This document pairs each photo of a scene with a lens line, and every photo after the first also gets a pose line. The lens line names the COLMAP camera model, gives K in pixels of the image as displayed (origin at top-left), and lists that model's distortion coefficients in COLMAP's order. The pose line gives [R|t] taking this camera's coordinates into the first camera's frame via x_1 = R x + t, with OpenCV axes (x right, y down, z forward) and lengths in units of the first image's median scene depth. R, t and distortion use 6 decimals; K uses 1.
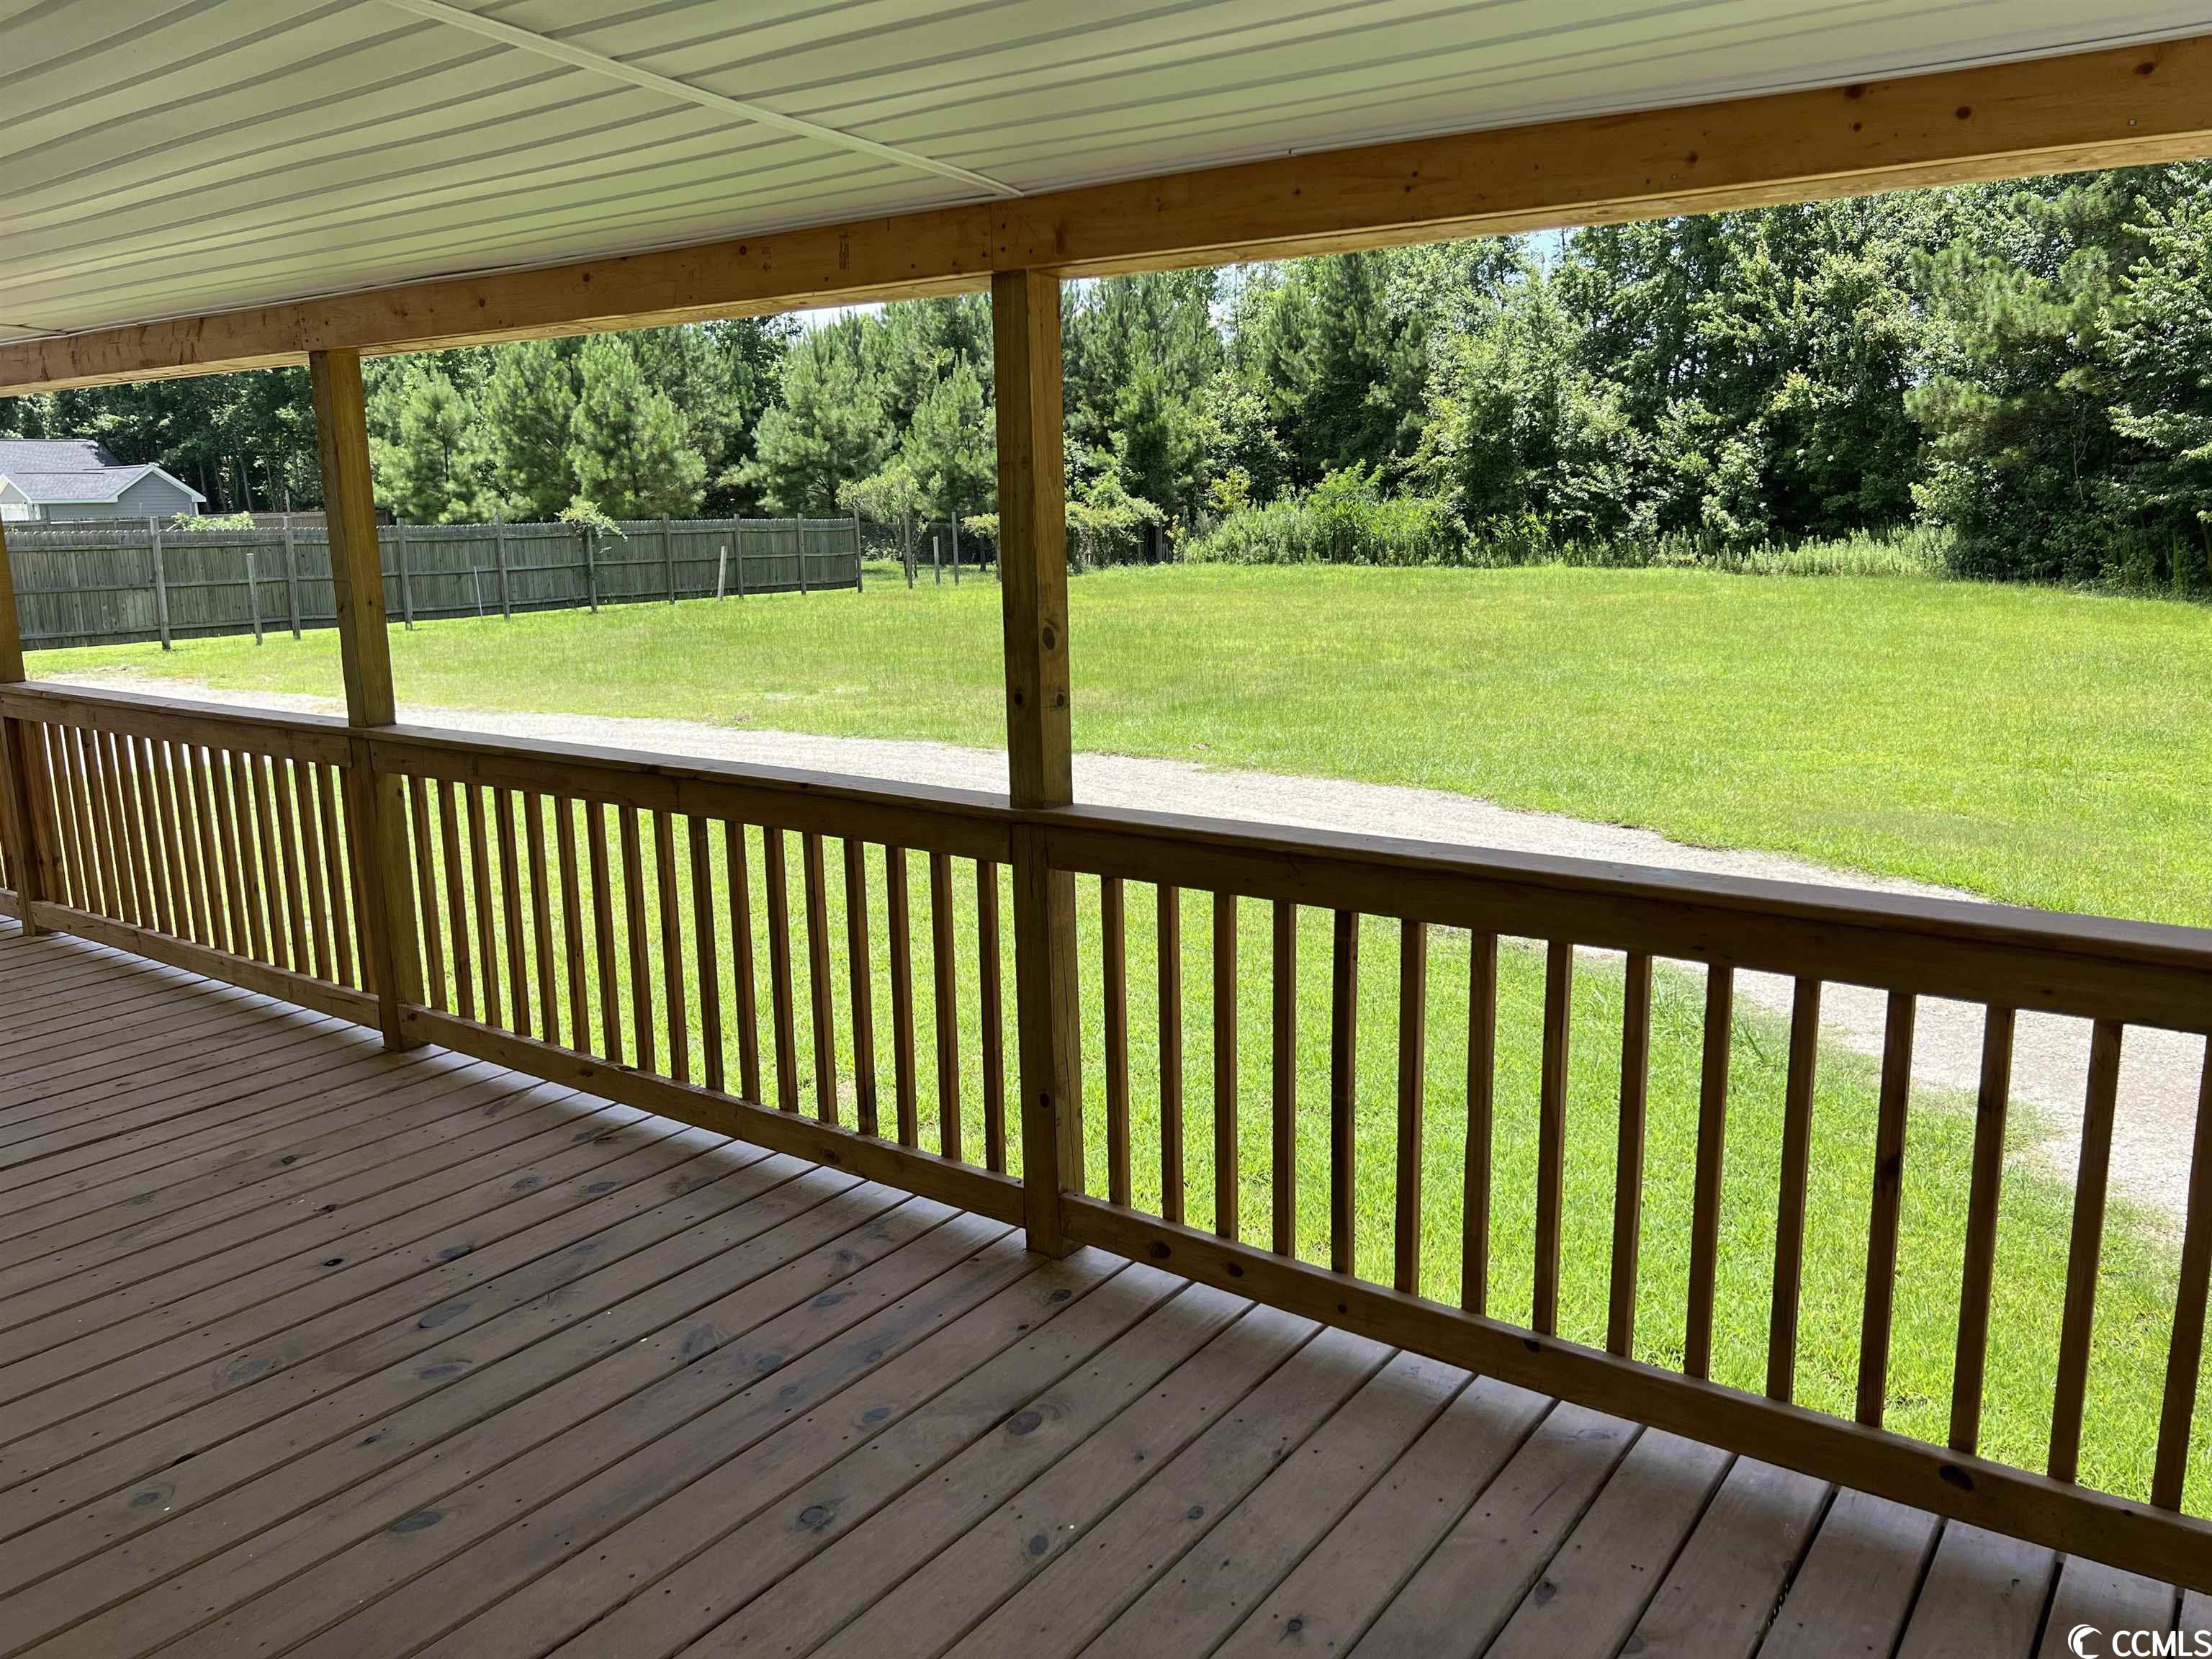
lens RADIAL K [[1665.9, 0, 1131.3], [0, 1665.9, 826.4], [0, 0, 1]] dist [0.057490, -0.071808]
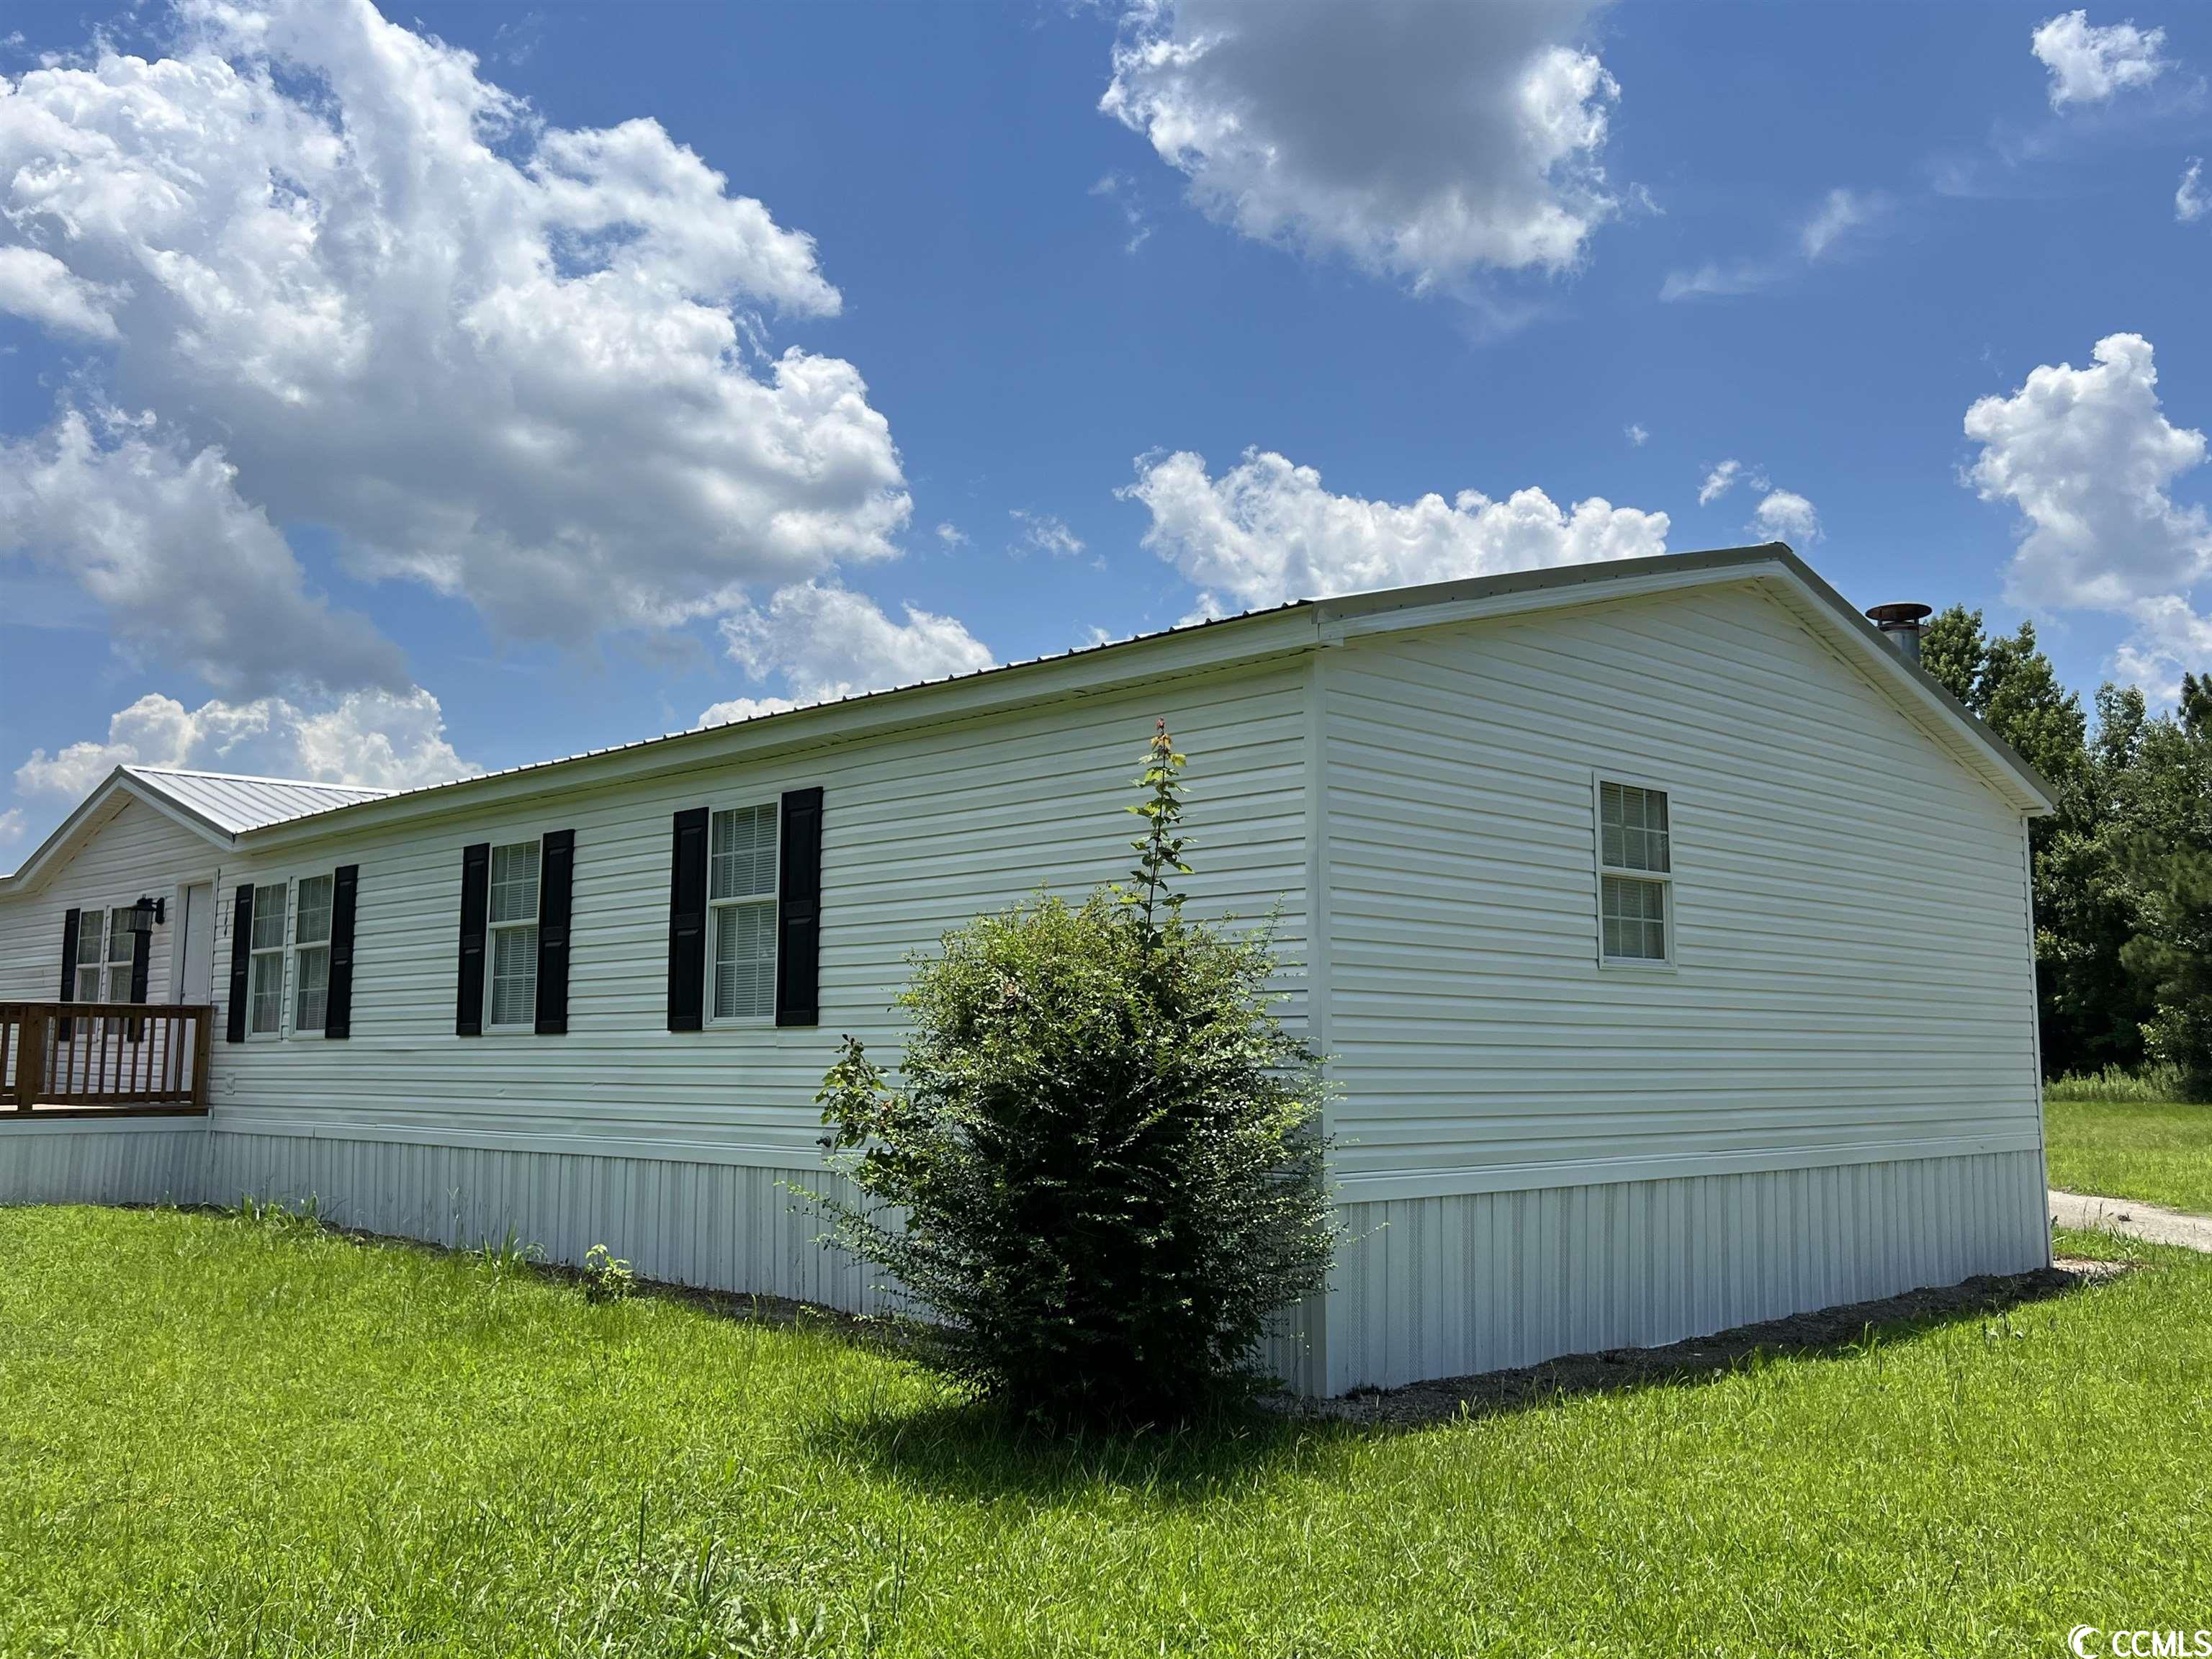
lens RADIAL K [[2052.4, 0, 1106.0], [0, 2052.4, 829.5], [0, 0, 1]] dist [0.002203, 0.001508]
pose [[0.989224, -0.004309, -0.146344, -0.035797], [-0.040326, 0.952884, -0.300644, 0.114444], [0.140744, 0.303306, 0.942442, -0.442721]]
